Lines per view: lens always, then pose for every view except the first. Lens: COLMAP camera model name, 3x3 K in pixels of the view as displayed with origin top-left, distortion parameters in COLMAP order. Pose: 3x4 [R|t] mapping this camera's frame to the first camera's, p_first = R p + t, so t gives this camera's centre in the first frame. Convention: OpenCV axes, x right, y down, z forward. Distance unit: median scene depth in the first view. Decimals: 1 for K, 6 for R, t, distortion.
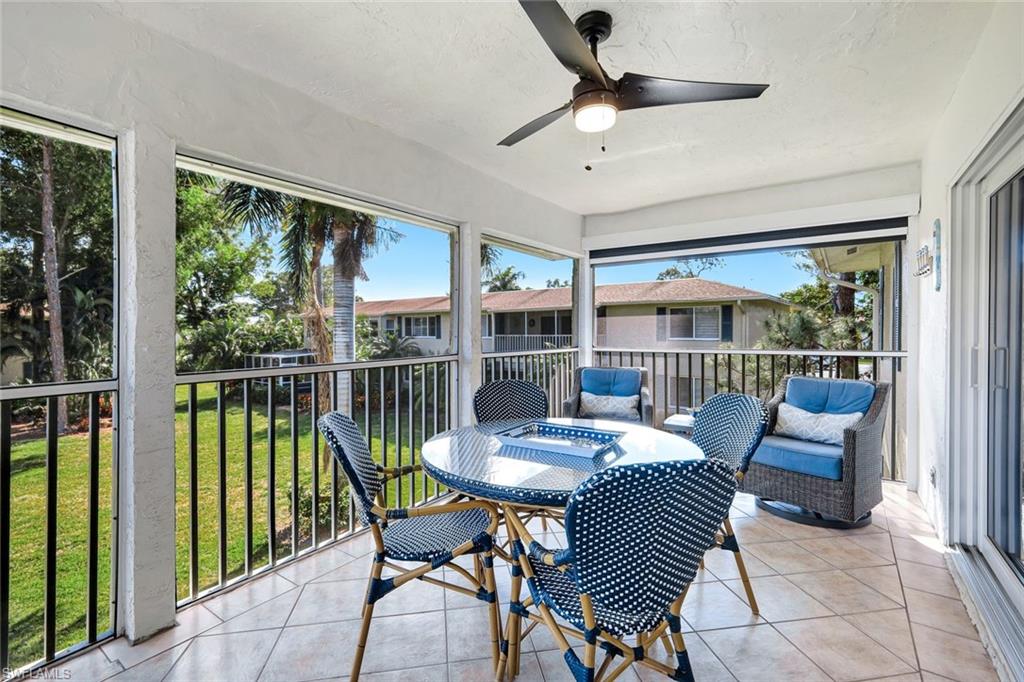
lens RADIAL K [[443.6, 0, 512.3], [0, 443.6, 337.0], [0, 0, 1]] dist [-0.001126, -0.000172]
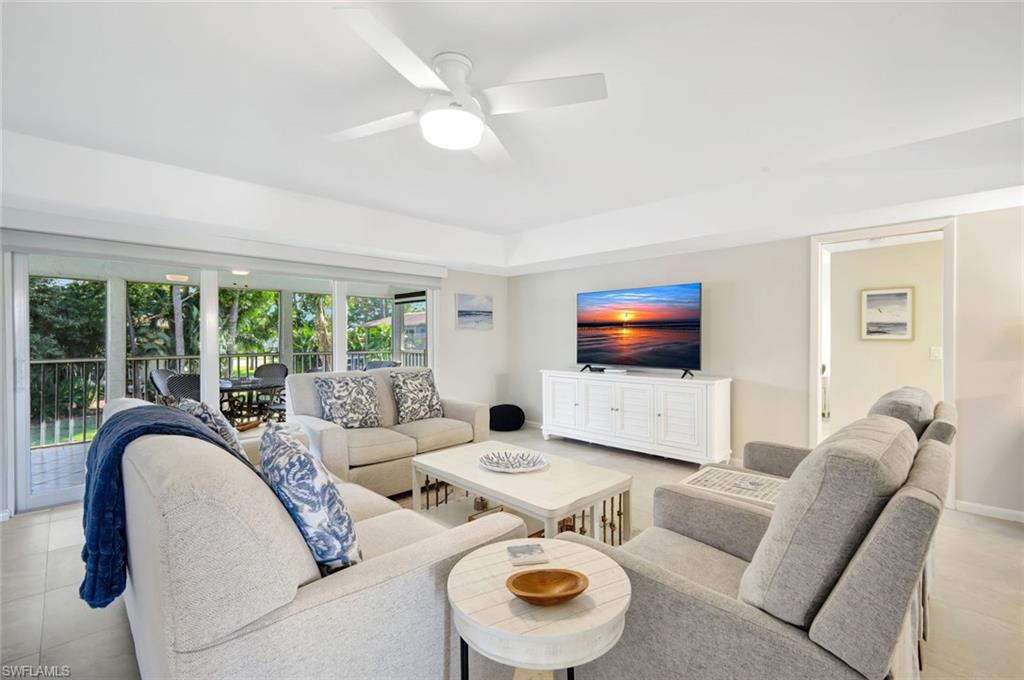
lens RADIAL K [[443.6, 0, 512.3], [0, 443.6, 336.0], [0, 0, 1]] dist [-0.001126, -0.000172]
pose [[0.981039, 0.001148, -0.193805, 0.230621], [-0.004739, 0.999826, -0.018068, 0.000482], [0.193750, 0.018644, 0.980874, -0.136918]]
